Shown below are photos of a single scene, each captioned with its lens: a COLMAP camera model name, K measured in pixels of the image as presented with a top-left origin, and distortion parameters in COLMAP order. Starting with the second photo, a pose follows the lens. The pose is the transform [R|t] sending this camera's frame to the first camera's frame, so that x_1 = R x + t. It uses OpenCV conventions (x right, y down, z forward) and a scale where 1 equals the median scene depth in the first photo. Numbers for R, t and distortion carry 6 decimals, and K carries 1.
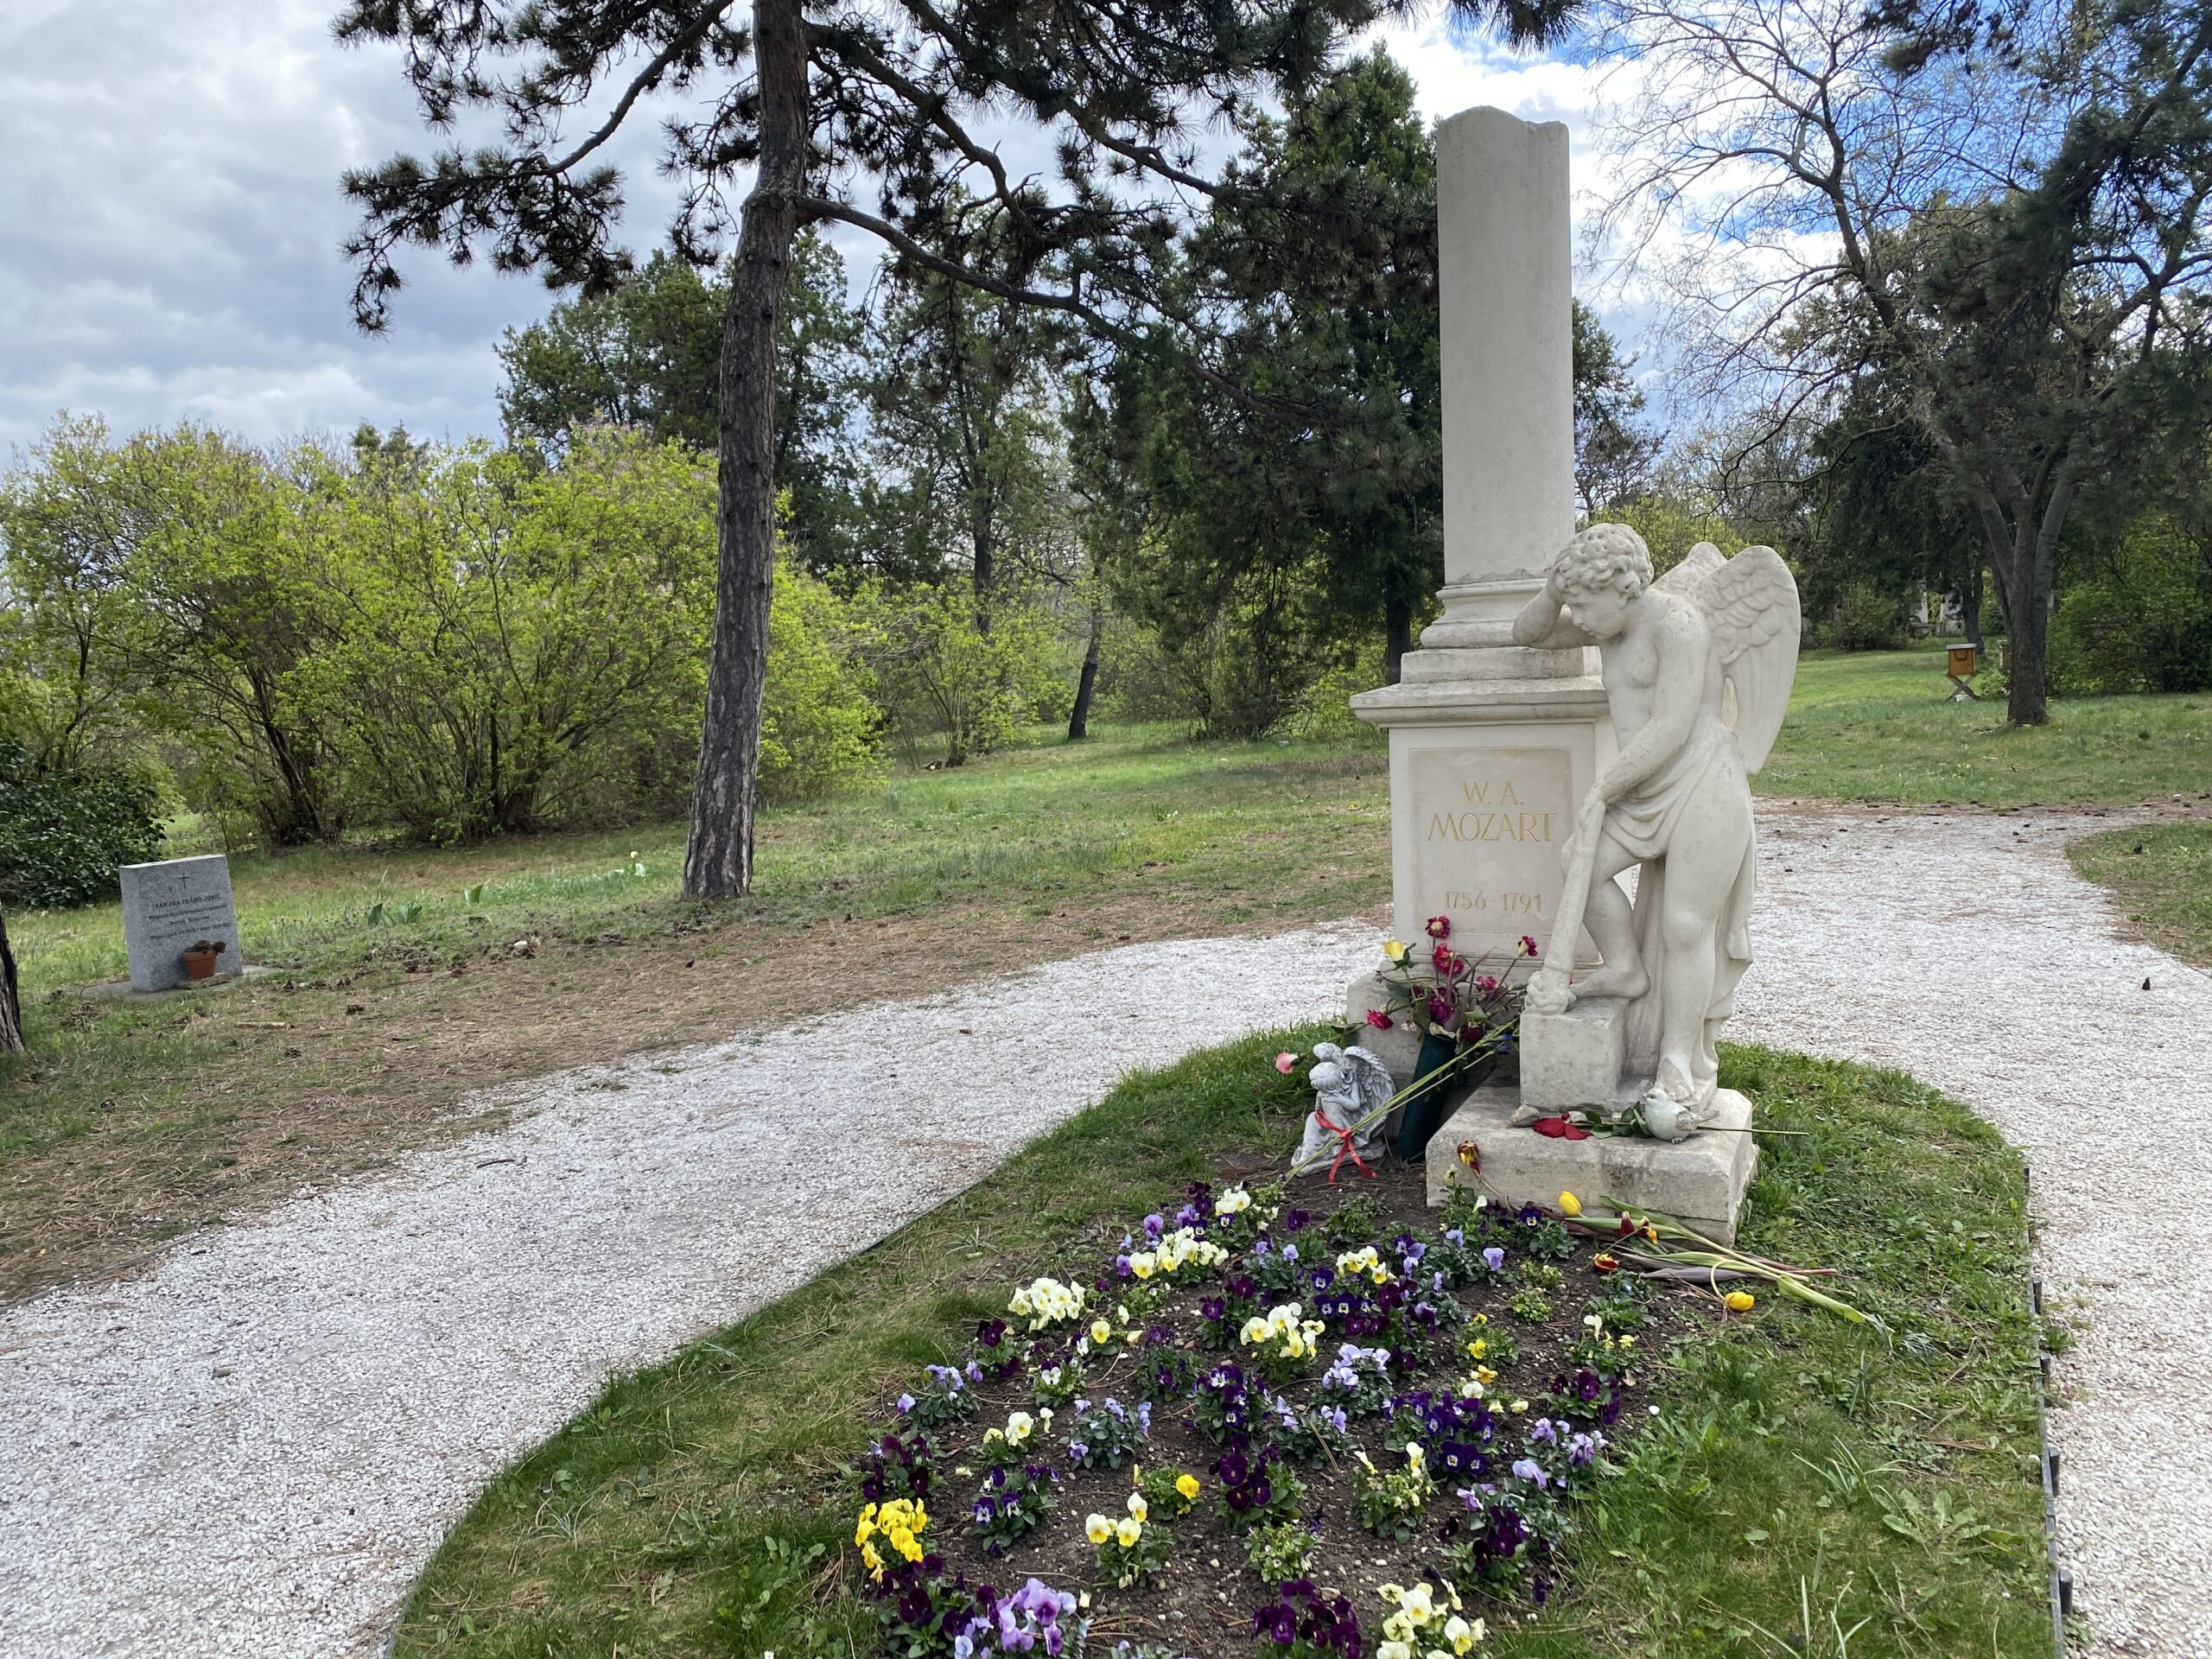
lens RADIAL K [[1633.7, 0, 1102.1], [0, 1633.7, 824.0], [0, 0, 1]] dist [0.001708, -0.001631]
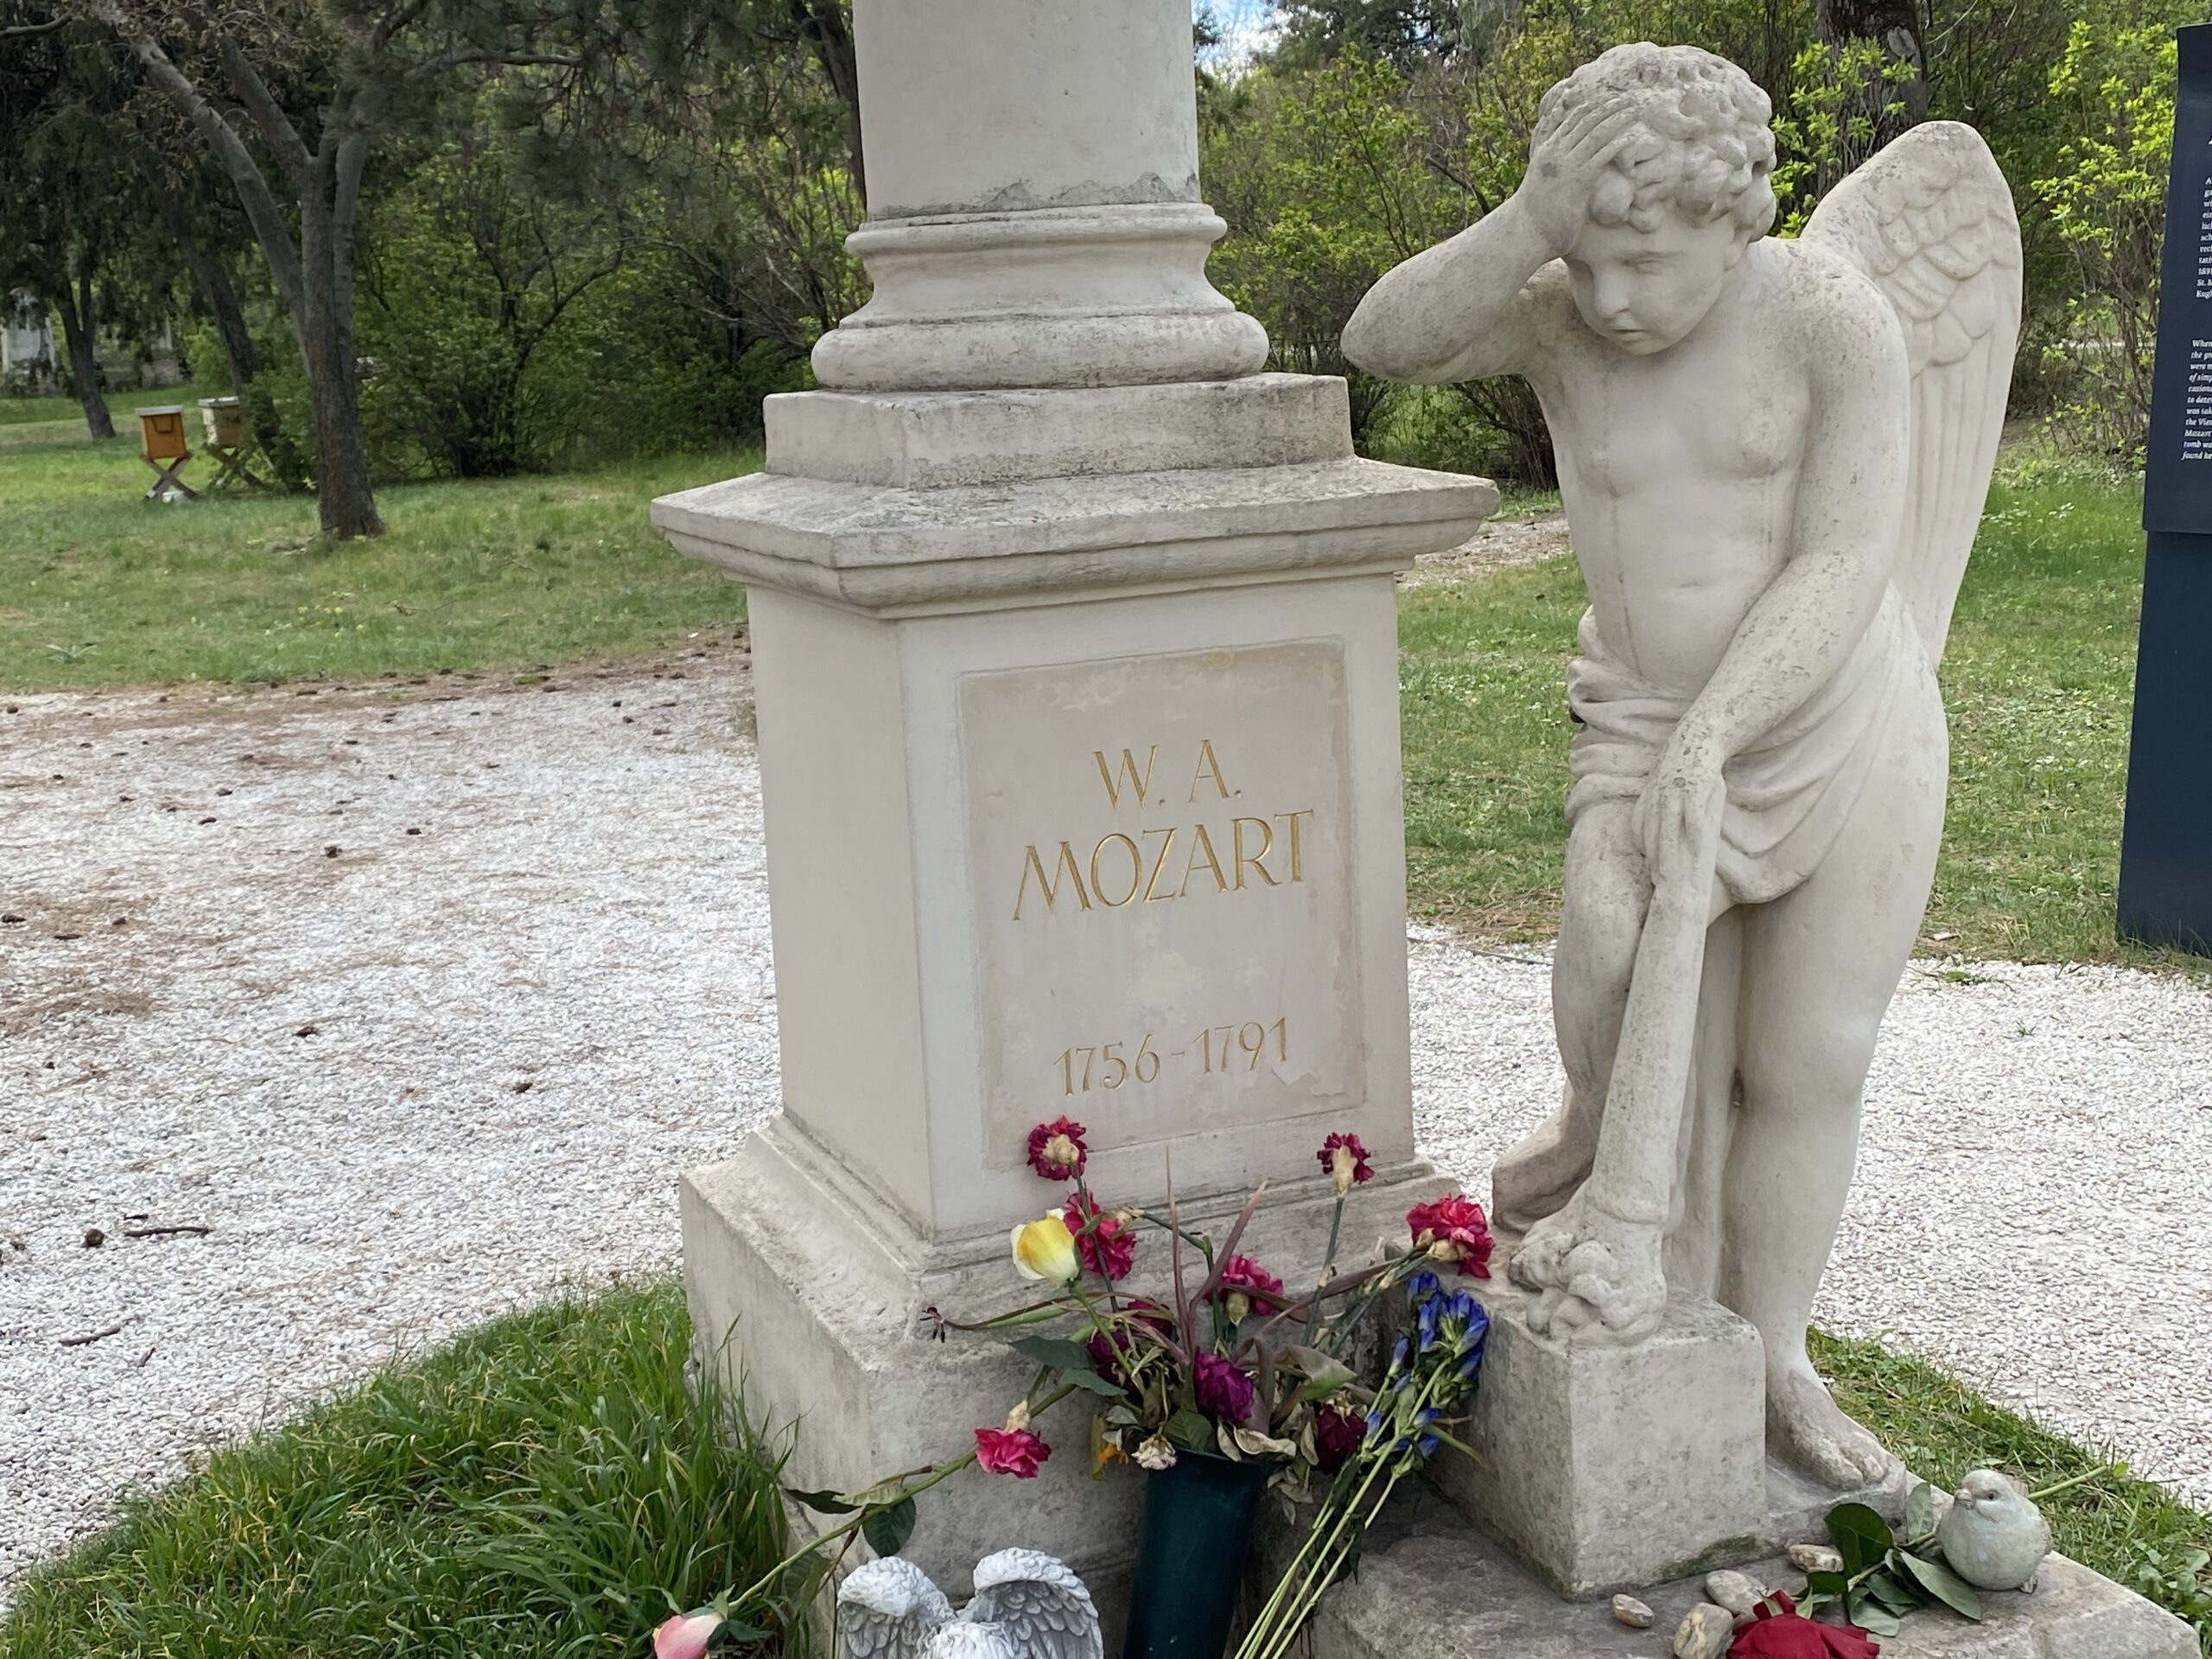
lens RADIAL K [[2736.0, 0, 1106.7], [0, 2736.0, 823.3], [0, 0, 1]] dist [0.114125, 0.000000]
pose [[0.665113, -0.120732, 0.736918, -0.268820], [0.092890, 0.992555, 0.078775, -0.066025], [-0.740942, 0.016058, 0.671377, 0.660063]]
